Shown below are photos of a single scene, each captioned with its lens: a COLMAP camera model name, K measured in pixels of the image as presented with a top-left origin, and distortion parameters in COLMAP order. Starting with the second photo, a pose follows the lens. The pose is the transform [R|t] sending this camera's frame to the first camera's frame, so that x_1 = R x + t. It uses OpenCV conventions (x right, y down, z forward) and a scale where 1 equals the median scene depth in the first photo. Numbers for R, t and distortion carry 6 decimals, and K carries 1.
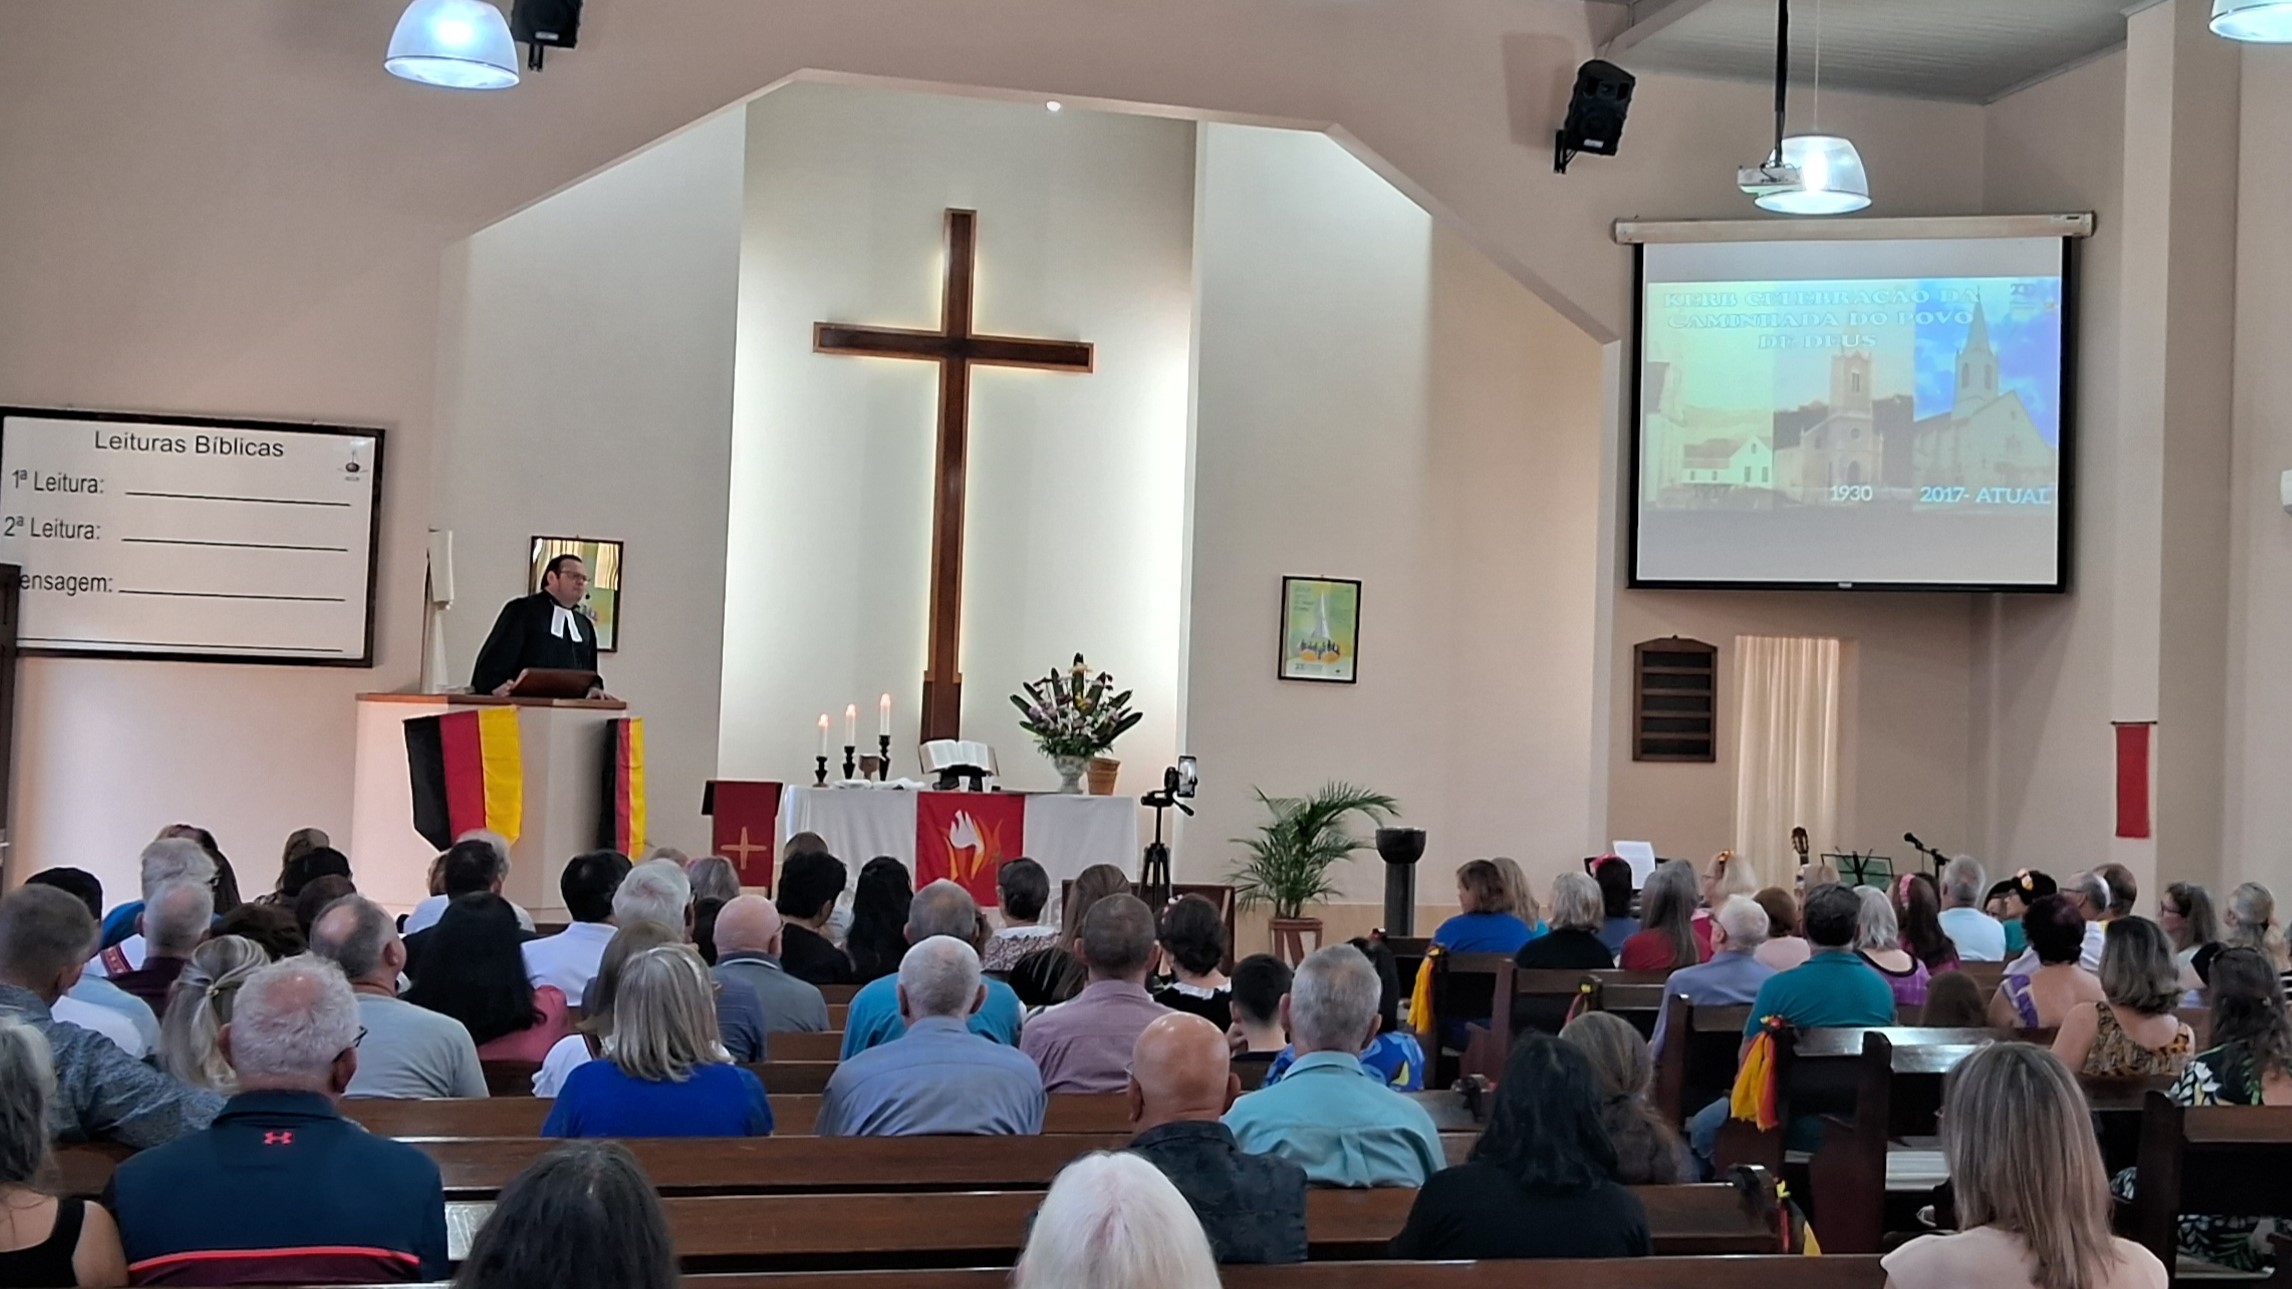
lens RADIAL K [[3087.4, 0, 1324.7], [0, 3087.4, 626.9], [0, 0, 1]] dist [0.197043, 0.000000]
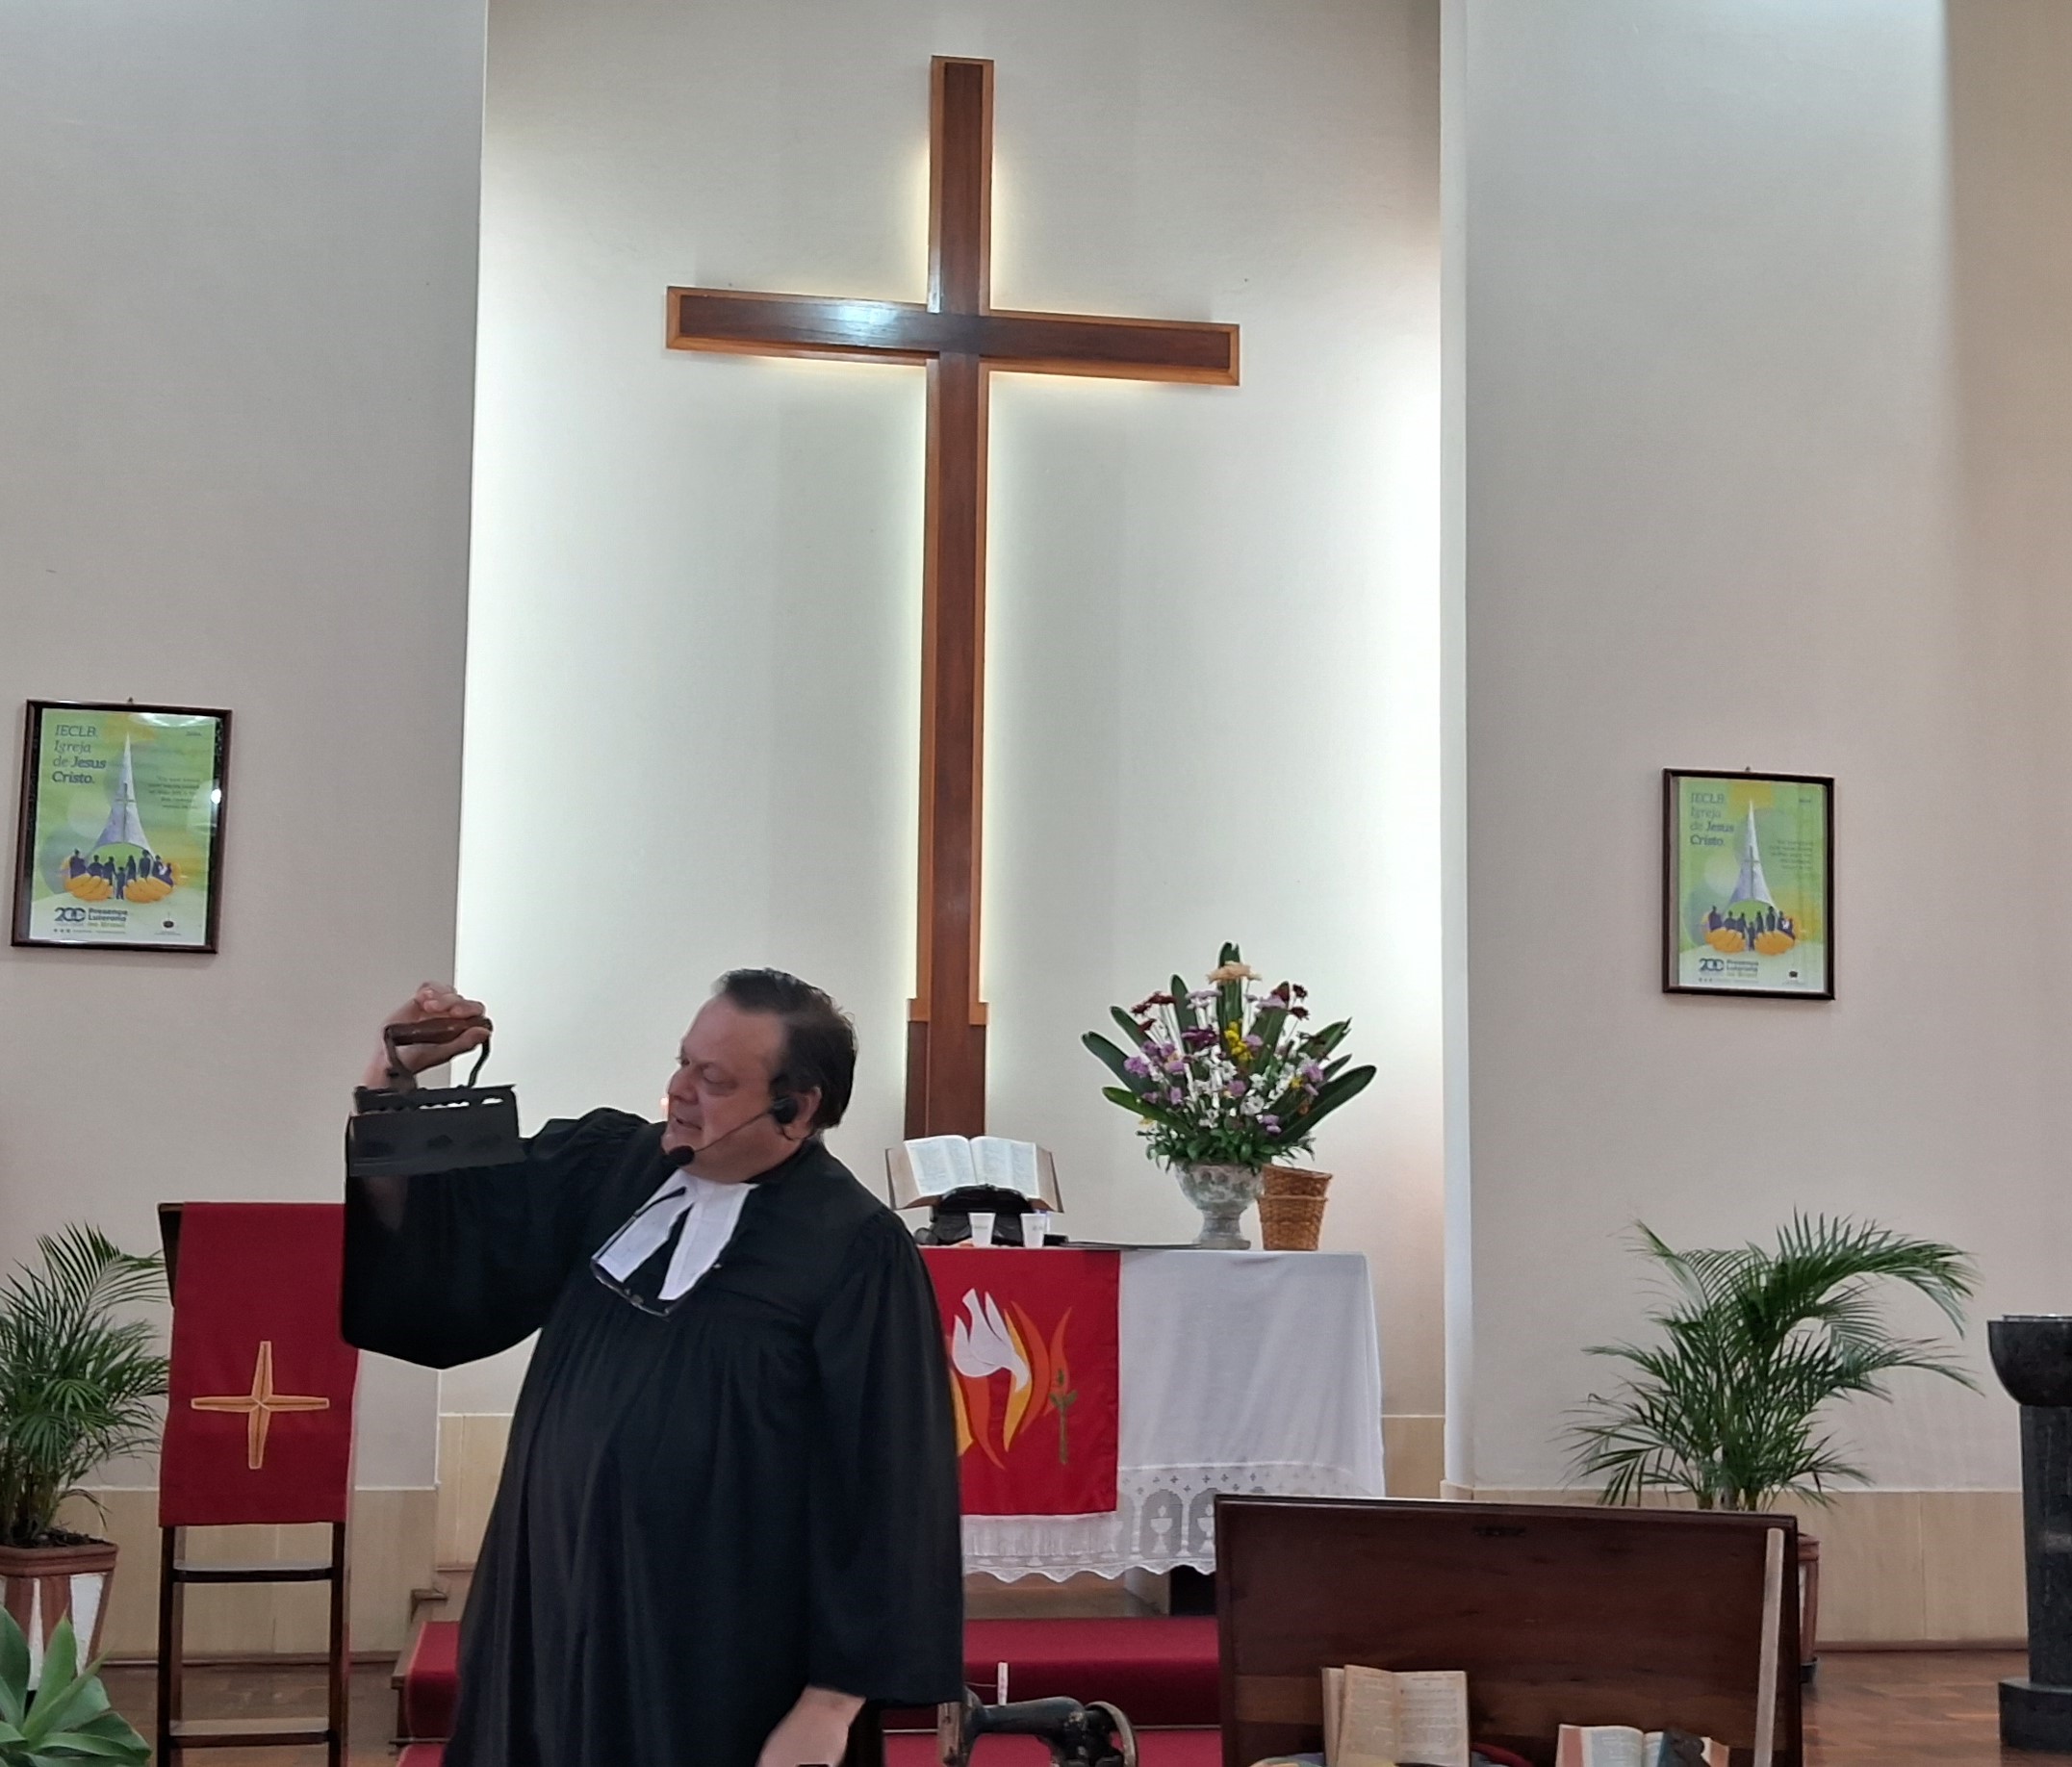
lens RADIAL K [[3015.7, 0, 1085.4], [0, 3015.7, 907.9], [0, 0, 1]] dist [0.111959, 0.000000]
pose [[0.992517, -0.035526, -0.116826, -0.048874], [0.026935, 0.996871, -0.074317, 0.036622], [0.119101, 0.070614, 0.990368, 0.559967]]
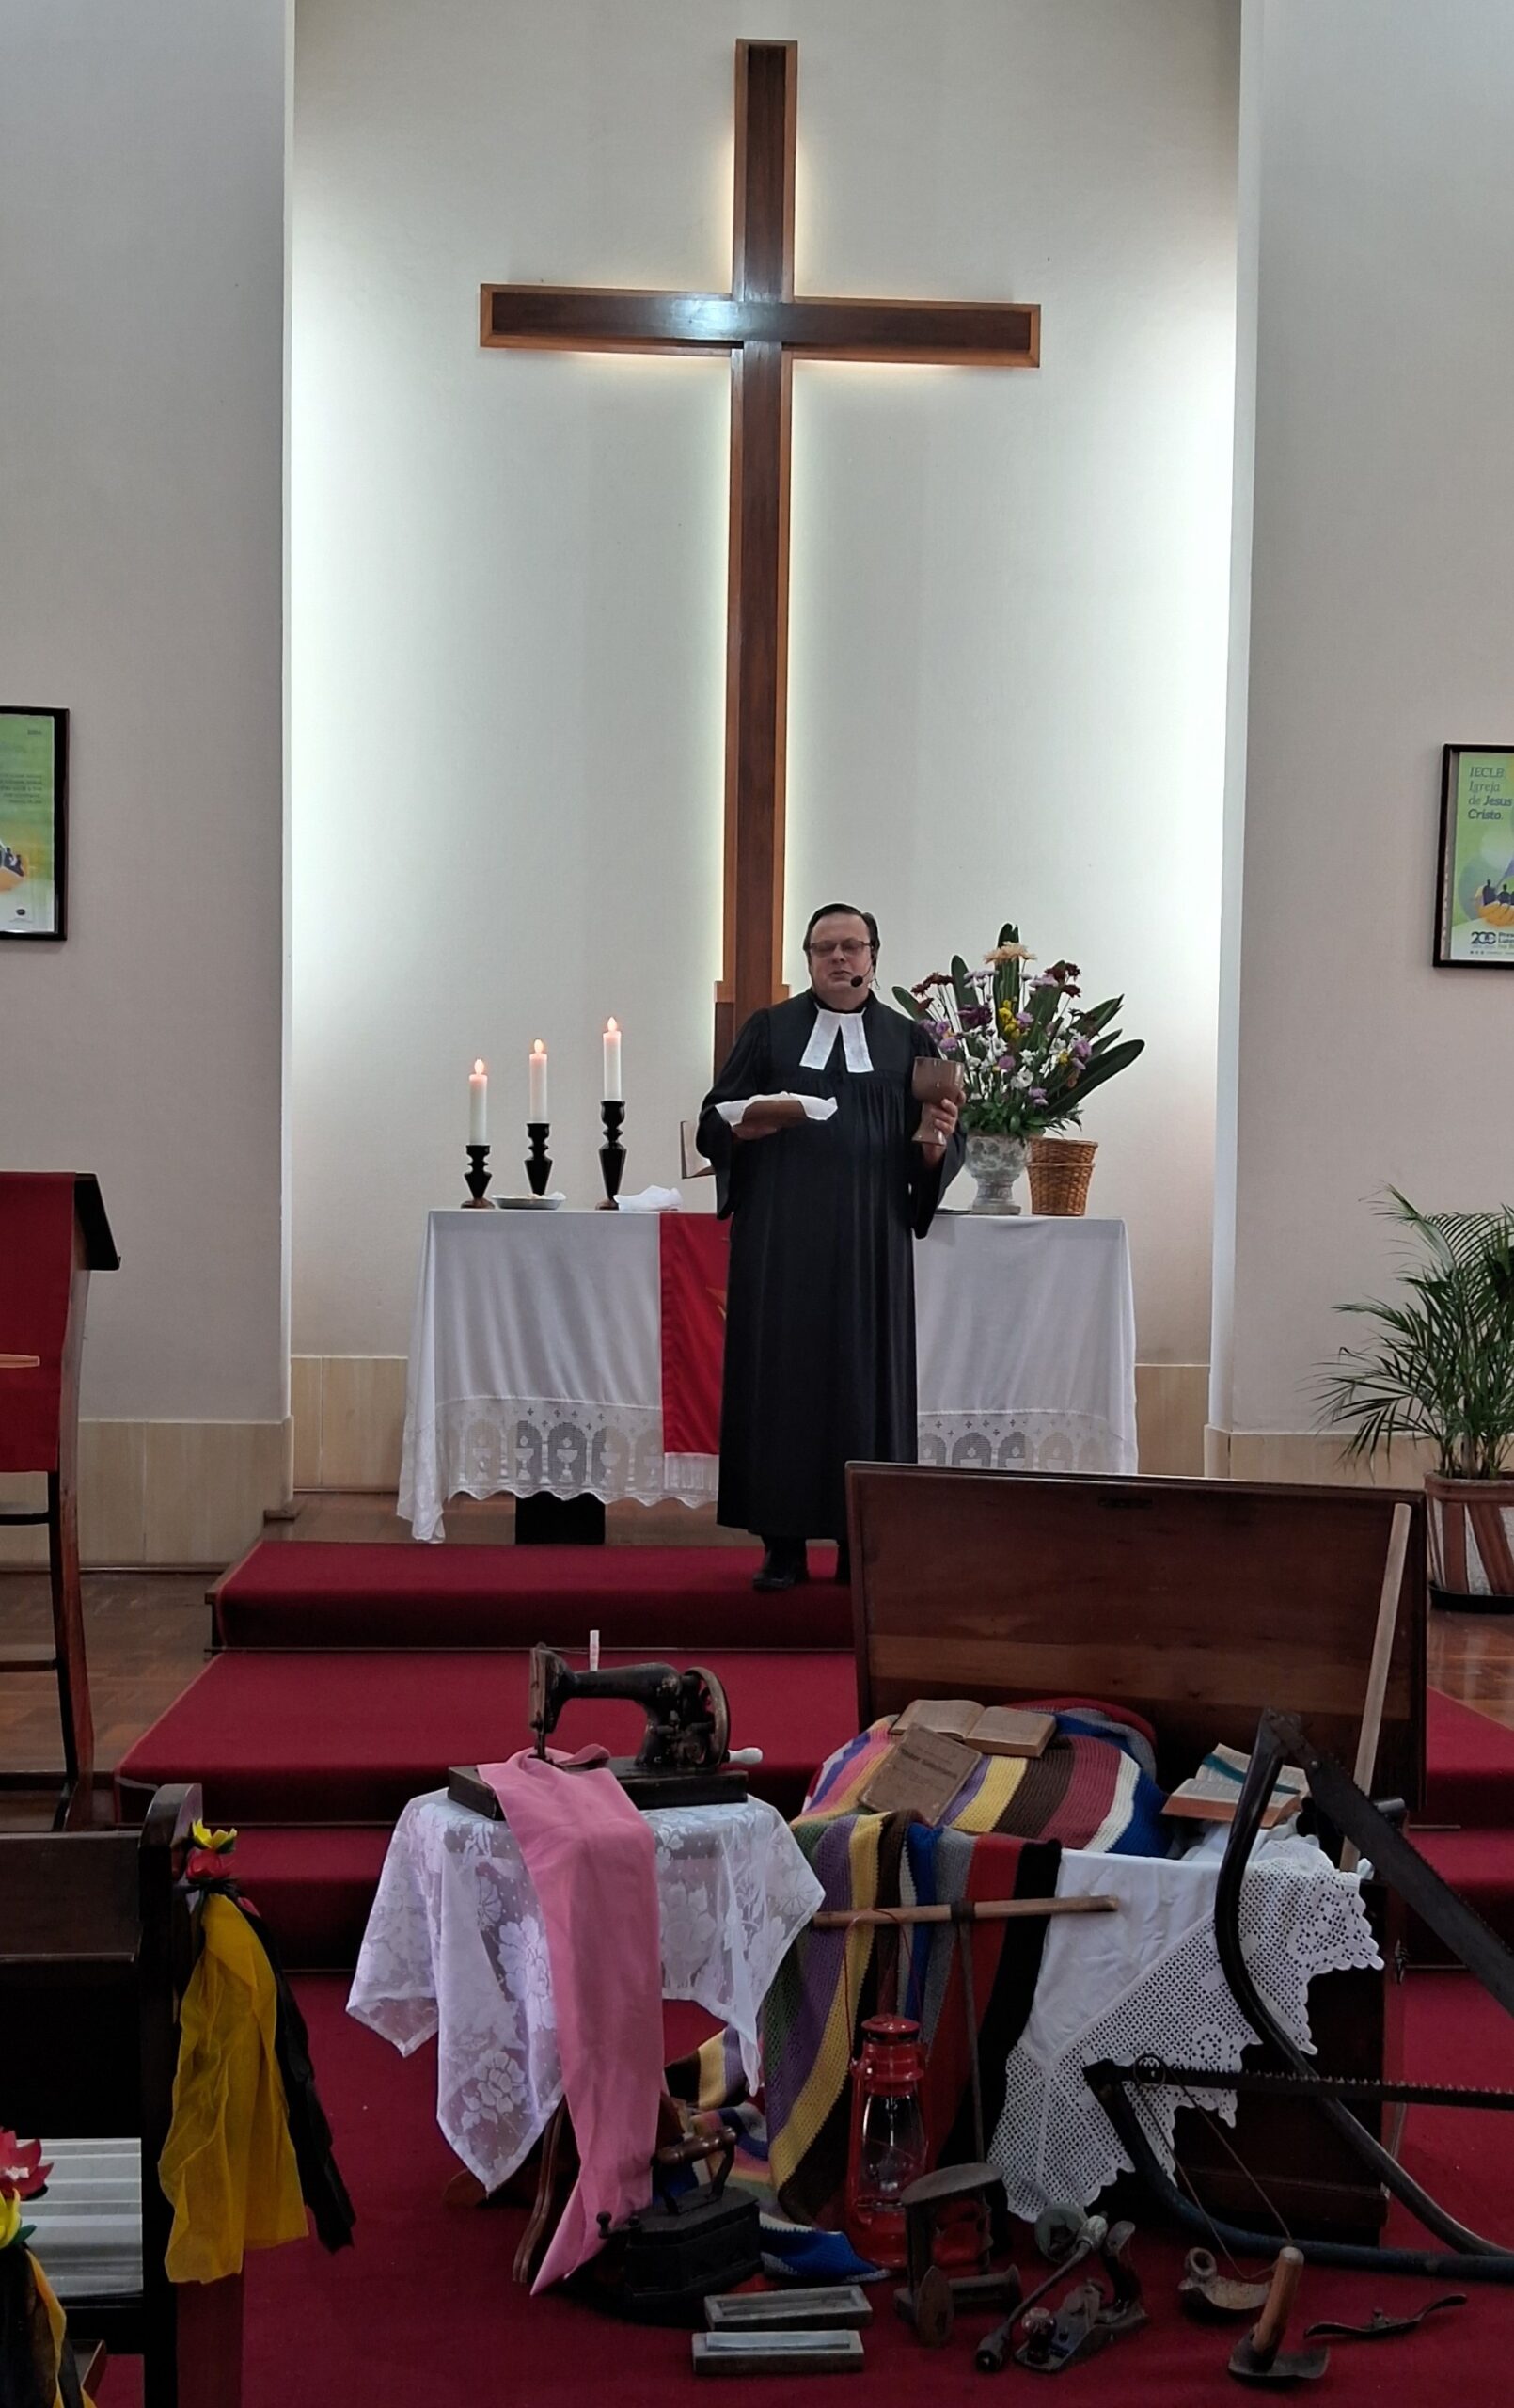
lens RADIAL K [[2592.3, 0, 748.7], [0, 2592.3, 1302.6], [0, 0, 1]] dist [0.110181, 0.000000]
pose [[0.974564, -0.012079, -0.223782, -0.029292], [0.029126, 0.996904, 0.073030, 0.037112], [0.222208, -0.077691, 0.971899, 0.599050]]
